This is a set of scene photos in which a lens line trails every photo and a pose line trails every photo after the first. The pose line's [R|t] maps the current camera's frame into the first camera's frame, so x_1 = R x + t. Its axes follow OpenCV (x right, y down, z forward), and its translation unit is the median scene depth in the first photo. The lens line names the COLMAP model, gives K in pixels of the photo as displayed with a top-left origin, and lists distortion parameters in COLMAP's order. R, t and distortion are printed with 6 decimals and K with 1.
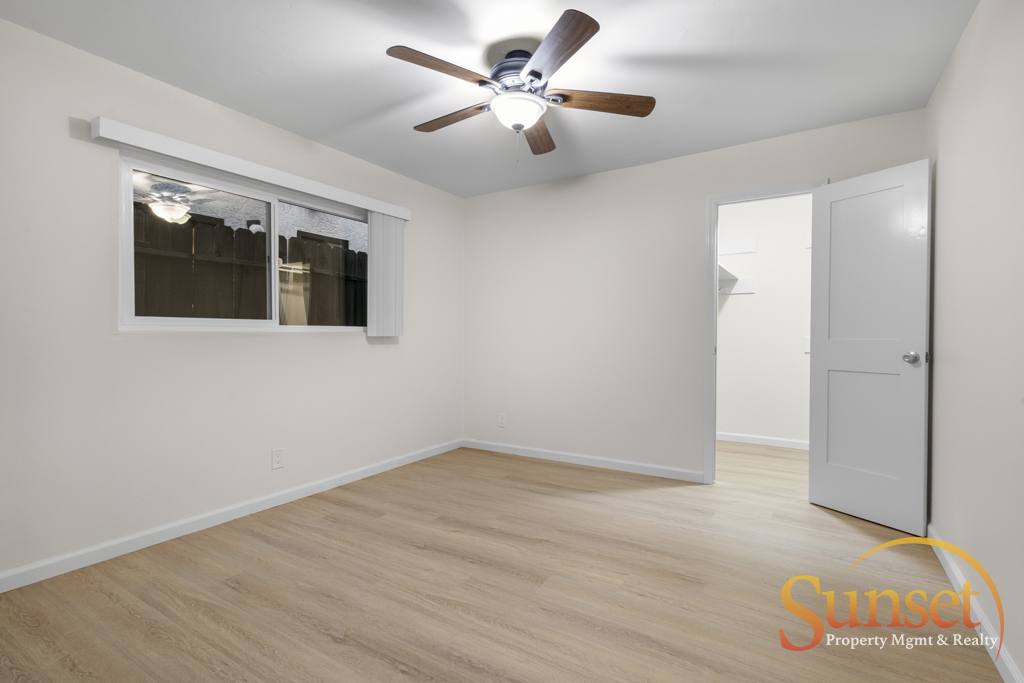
lens RADIAL K [[477.1, 0, 506.2], [0, 477.1, 341.5], [0, 0, 1]] dist [0.013252, -0.000122]
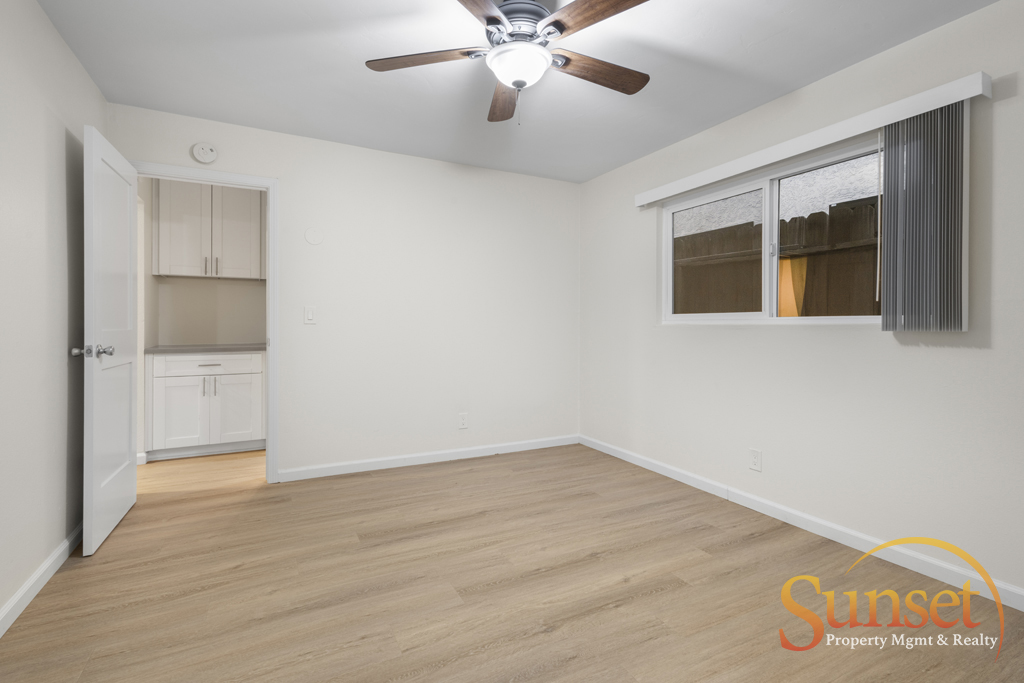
lens RADIAL K [[459.5, 0, 511.2], [0, 459.5, 326.8], [0, 0, 1]] dist [0.002195, 0.000172]
pose [[-0.479757, -0.002011, -0.877399, 0.665334], [-0.020177, 0.999758, 0.008741, -0.017172], [0.877170, 0.021897, -0.479681, 1.233922]]
